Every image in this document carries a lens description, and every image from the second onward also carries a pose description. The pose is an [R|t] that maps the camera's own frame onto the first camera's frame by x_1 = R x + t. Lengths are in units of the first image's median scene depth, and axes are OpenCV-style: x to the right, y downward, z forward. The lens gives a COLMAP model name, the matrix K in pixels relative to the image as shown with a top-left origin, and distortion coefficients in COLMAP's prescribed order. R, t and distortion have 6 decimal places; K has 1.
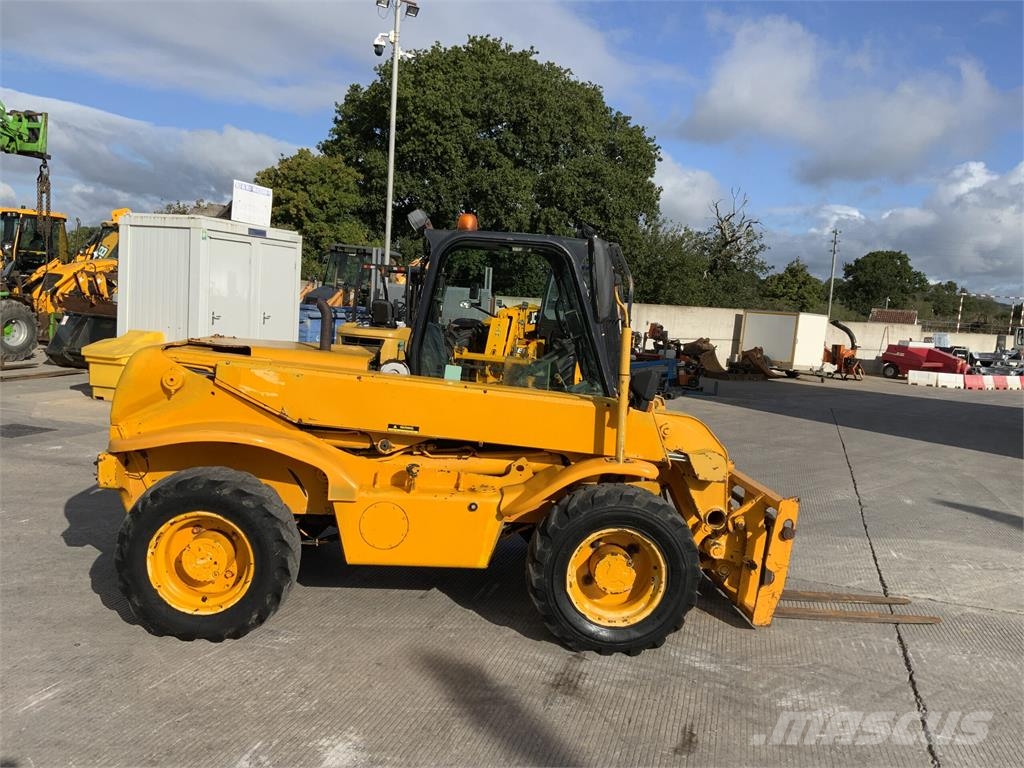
lens RADIAL K [[846.3, 0, 509.8], [0, 846.3, 389.5], [0, 0, 1]] dist [0.082862, -0.152333]
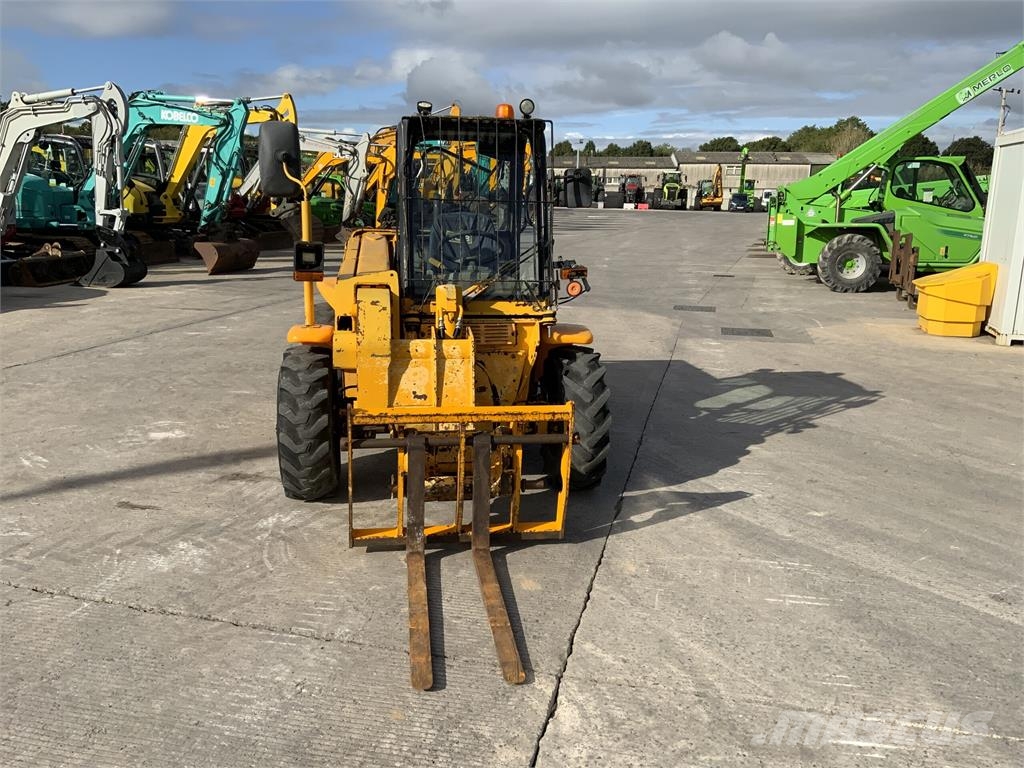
lens RADIAL K [[846.3, 0, 507.1], [0, 846.3, 375.5], [0, 0, 1]] dist [0.082862, -0.152333]
pose [[0.078347, 0.149628, -0.985633, 0.154704], [-0.122859, 0.982585, 0.139399, -0.004776], [0.989327, 0.110173, 0.095365, 0.143169]]
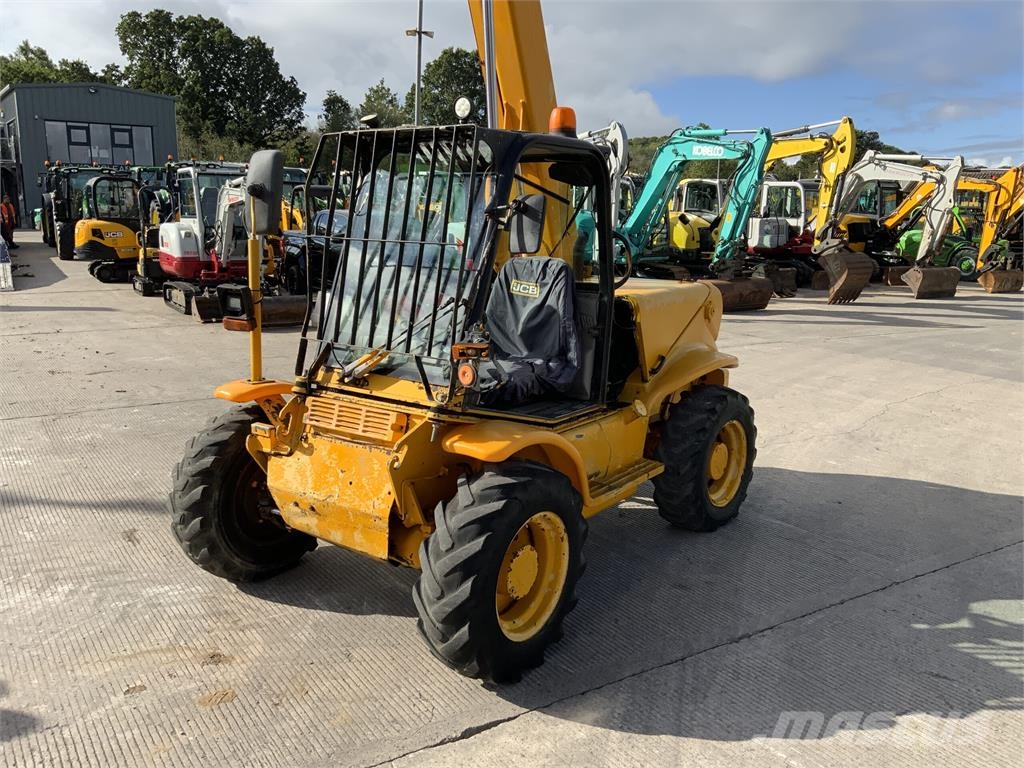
lens RADIAL K [[846.3, 0, 512.1], [0, 846.3, 379.3], [0, 0, 1]] dist [0.082862, -0.152333]
pose [[-0.643348, 0.074528, -0.761938, 0.084399], [-0.137027, 0.967969, 0.210380, -0.019891], [0.753211, 0.239753, -0.612529, 0.223846]]
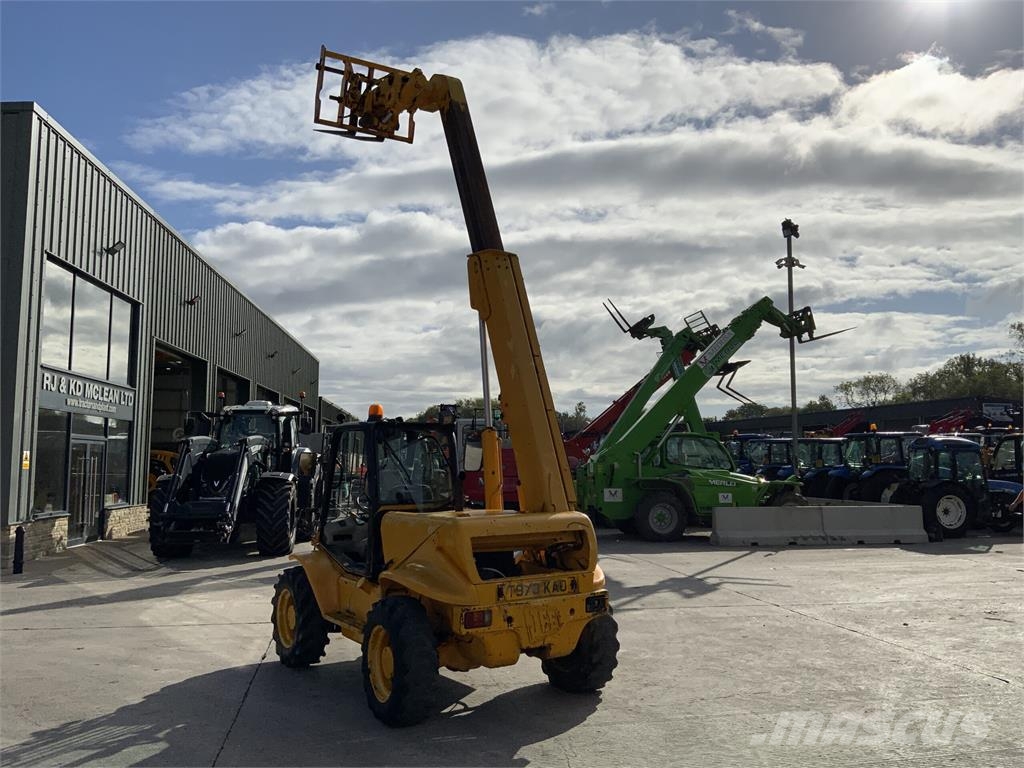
lens RADIAL K [[846.3, 0, 505.1], [0, 846.3, 387.1], [0, 0, 1]] dist [0.082862, -0.152333]
pose [[-0.474959, 0.011824, 0.879928, -0.206433], [0.066239, 0.997553, 0.022349, -0.038499], [-0.877511, 0.068900, -0.474581, 0.222804]]
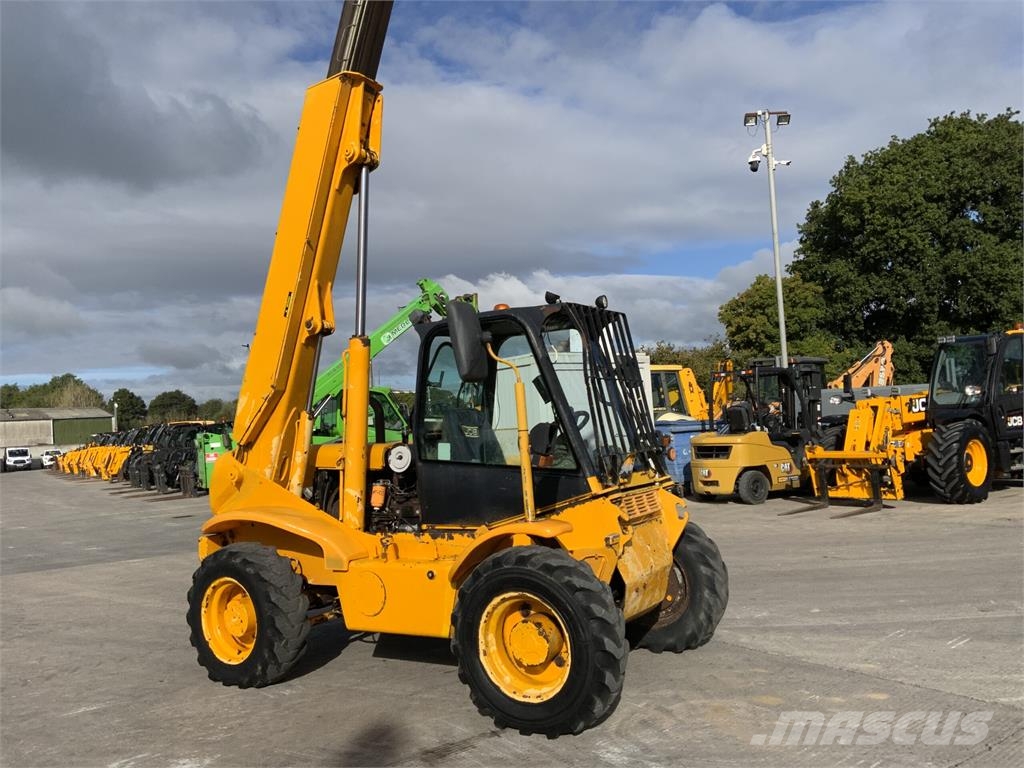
lens RADIAL K [[846.3, 0, 508.9], [0, 846.3, 377.0], [0, 0, 1]] dist [0.082862, -0.152333]
pose [[0.806030, -0.146630, -0.573424, 0.084615], [0.047305, 0.981687, -0.184533, 0.012343], [0.589981, 0.121613, 0.798206, 0.024847]]
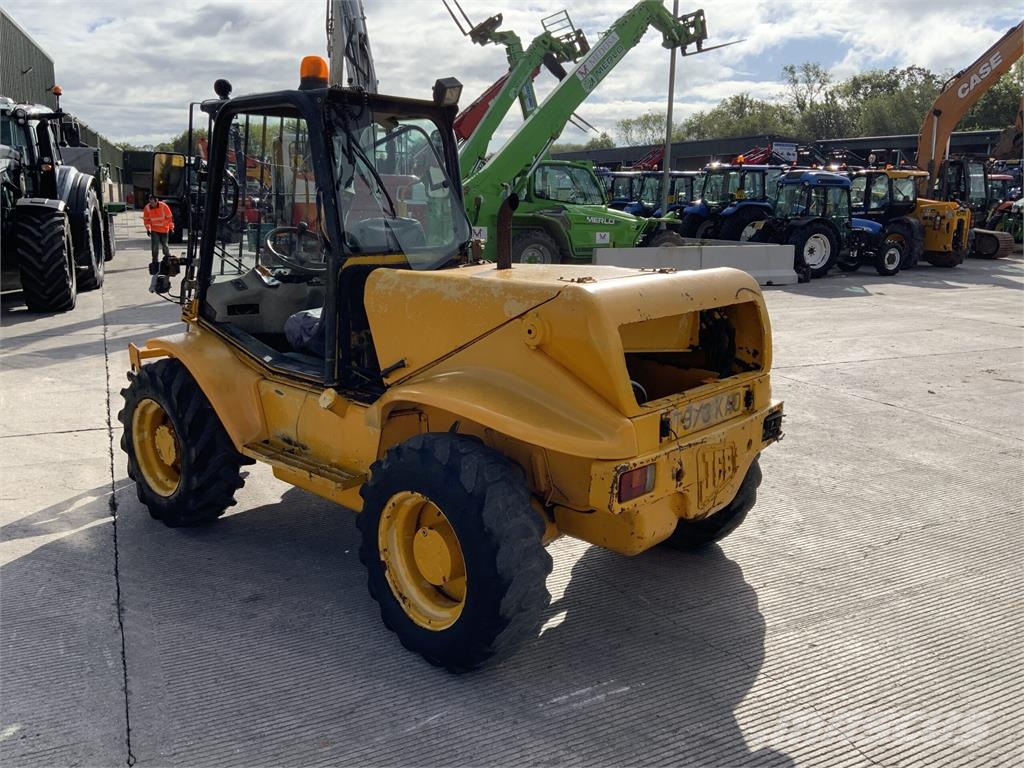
lens RADIAL K [[846.3, 0, 505.2], [0, 846.3, 384.8], [0, 0, 1]] dist [0.082862, -0.152333]
pose [[-0.684491, -0.227672, 0.692558, -0.107866], [0.020994, 0.943434, 0.330894, -0.027823], [-0.728719, 0.241033, -0.640993, 0.213539]]
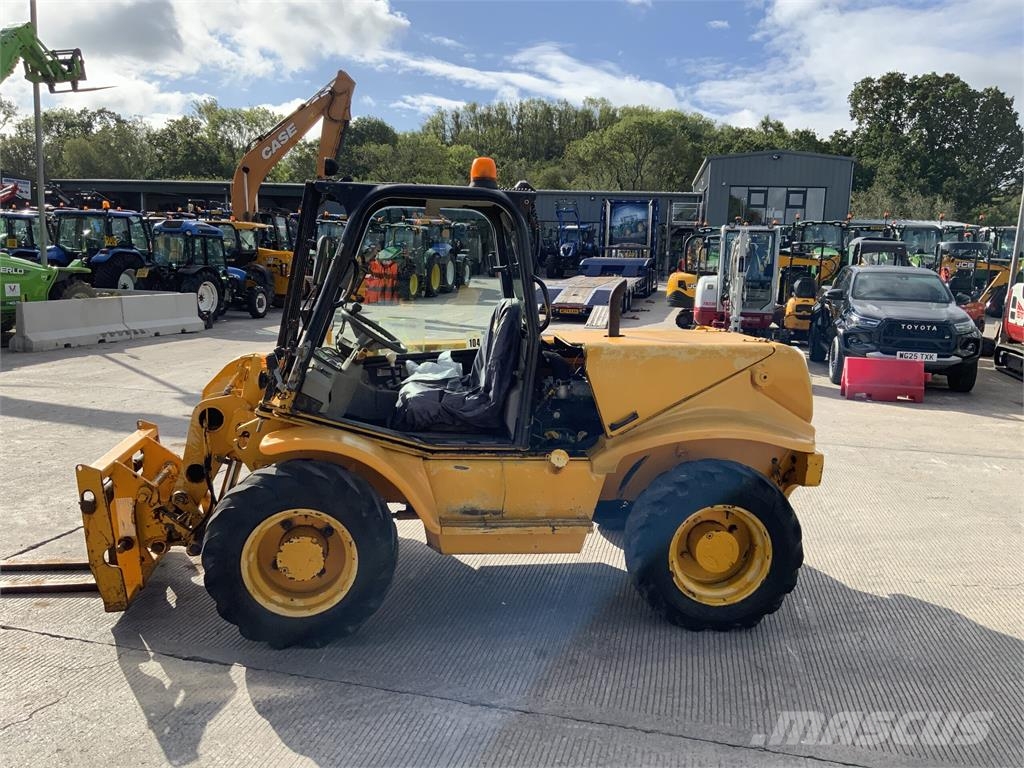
lens RADIAL K [[846.3, 0, 513.2], [0, 846.3, 386.1], [0, 0, 1]] dist [0.082862, -0.152333]
pose [[-0.992464, -0.083489, -0.089694, -0.003799], [-0.103706, 0.962186, 0.251881, -0.031285], [0.065273, 0.259284, -0.963593, 0.274010]]
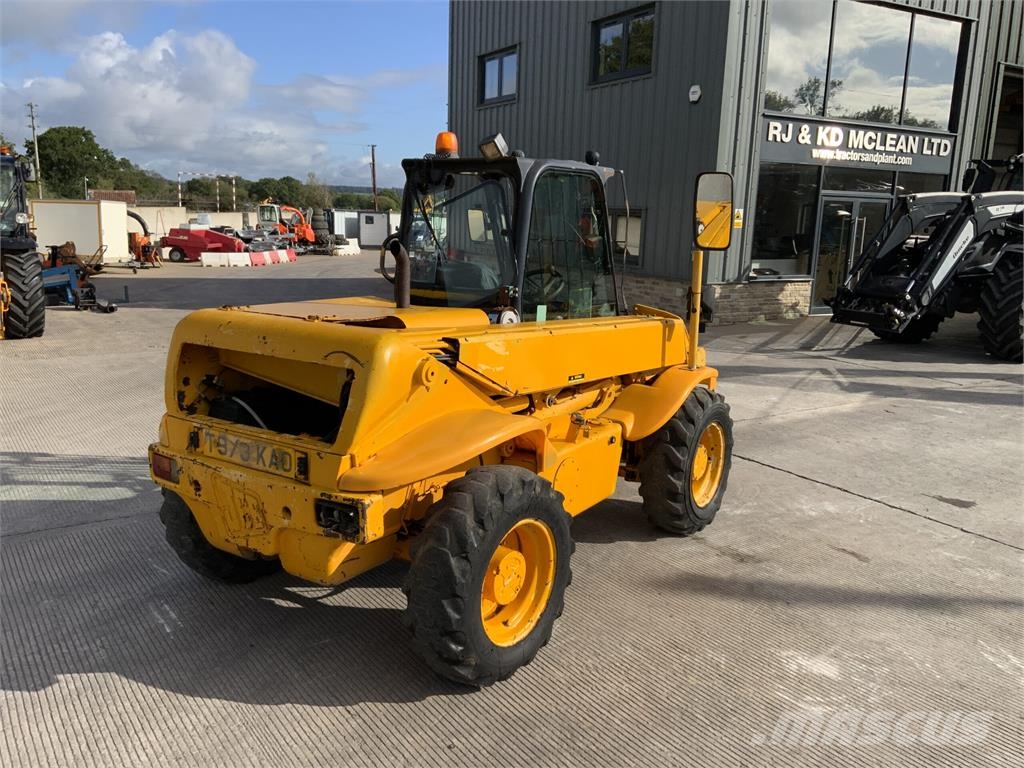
lens RADIAL K [[846.3, 0, 508.8], [0, 846.3, 387.5], [0, 0, 1]] dist [0.082862, -0.152333]
pose [[0.621146, -0.205920, 0.756158, -0.111863], [0.100246, 0.977813, 0.183934, -0.015705], [-0.777257, -0.038448, 0.628008, 0.058068]]
